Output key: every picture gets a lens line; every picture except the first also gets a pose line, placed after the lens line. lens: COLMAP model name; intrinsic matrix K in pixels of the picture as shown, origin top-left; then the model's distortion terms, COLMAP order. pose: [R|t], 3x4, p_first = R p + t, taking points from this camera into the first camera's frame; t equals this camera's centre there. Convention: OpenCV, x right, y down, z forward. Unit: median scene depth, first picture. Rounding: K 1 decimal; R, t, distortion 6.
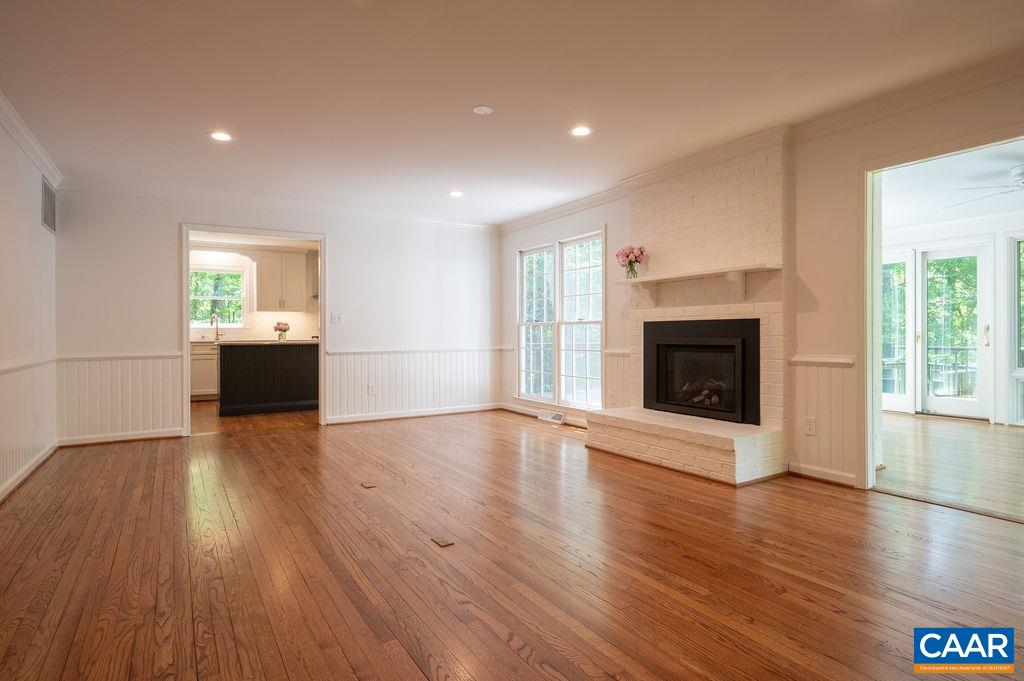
lens RADIAL K [[550.6, 0, 511.1], [0, 550.6, 338.6], [0, 0, 1]] dist [-0.003483, 0.000920]
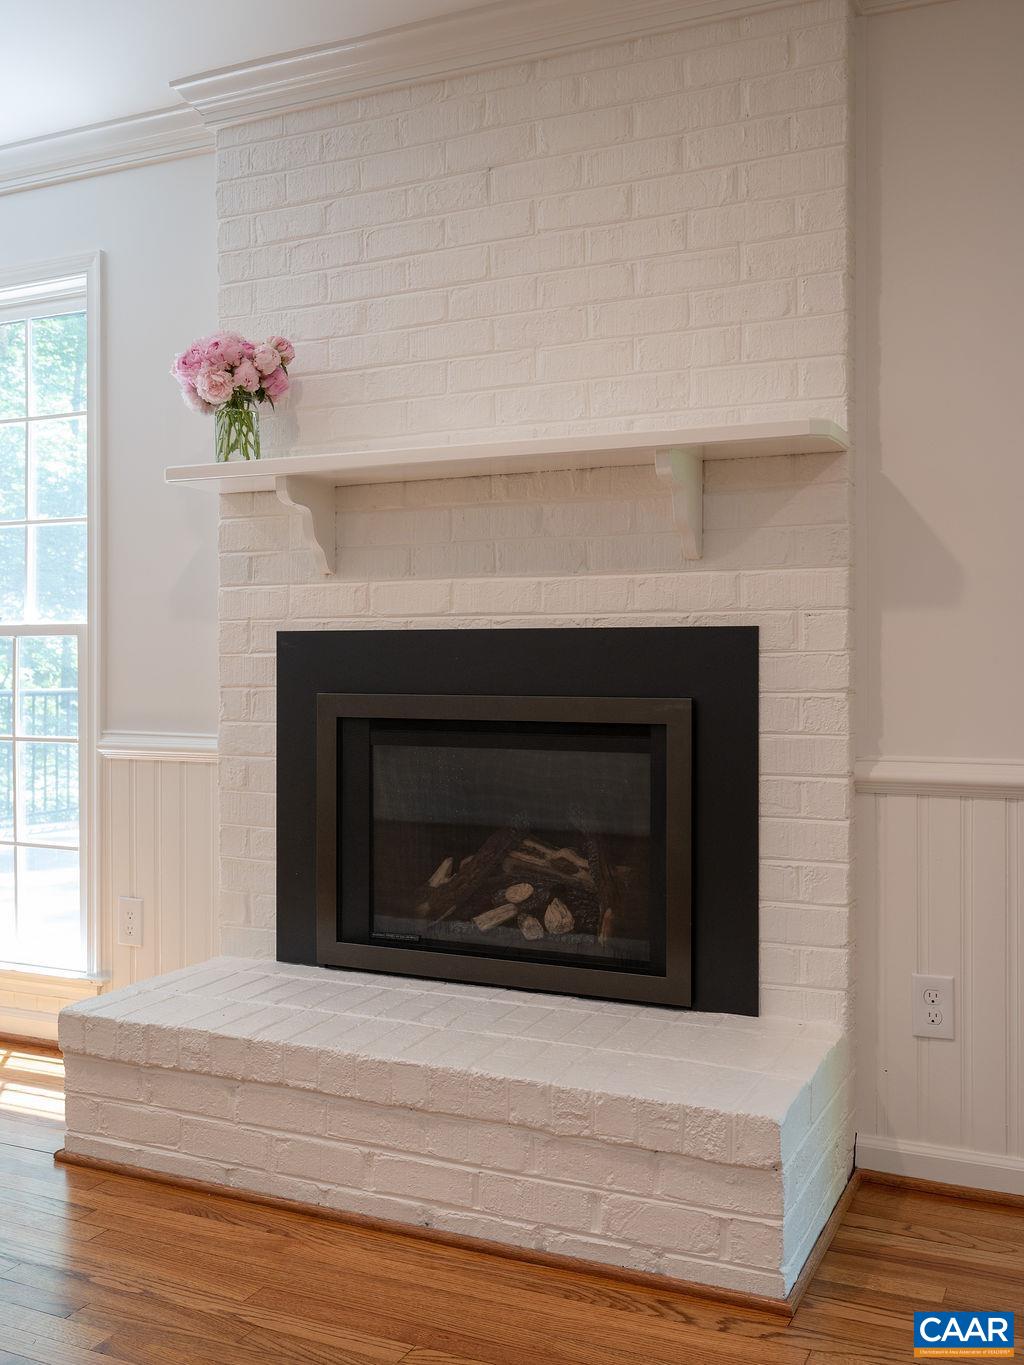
lens RADIAL K [[1318.2, 0, 510.5], [0, 1318.2, 671.0], [0, 0, 1]] dist [-0.013789, 0.000000]
pose [[0.835836, -0.000997, 0.548978, -0.012109], [0.001746, 0.999998, -0.000843, -0.013187], [-0.548976, 0.001663, 0.835837, 0.481594]]
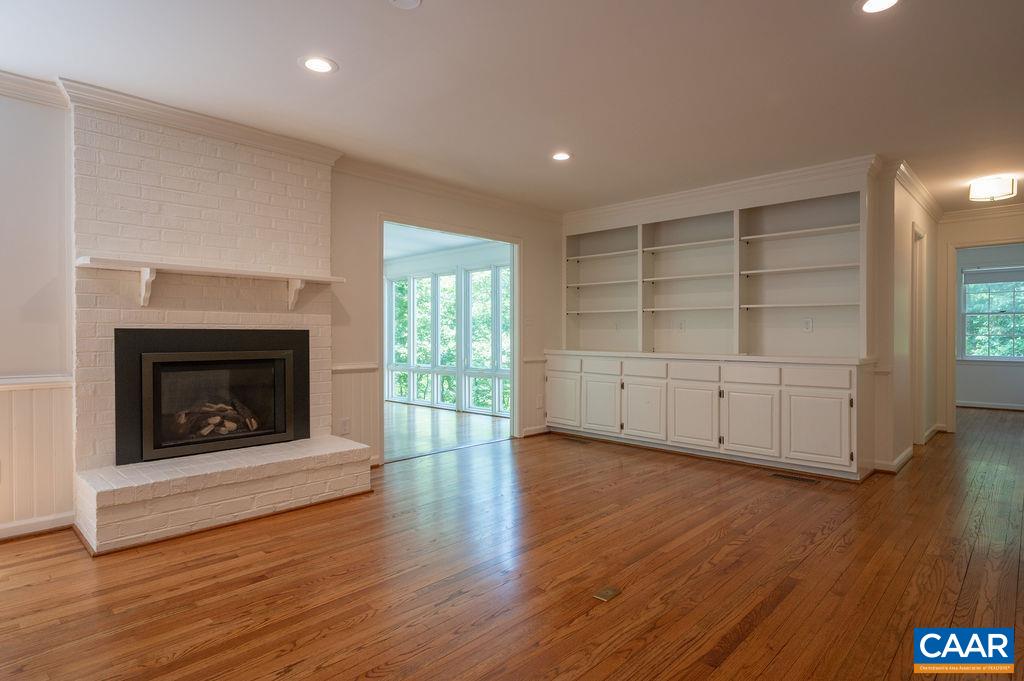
lens RADIAL K [[550.6, 0, 513.4], [0, 550.6, 342.4], [0, 0, 1]] dist [-0.003483, 0.000920]
pose [[-0.258150, -0.005795, 0.966088, -0.559369], [0.010936, 0.999900, 0.008920, -0.017857], [-0.966043, 0.012868, -0.258061, 0.837094]]
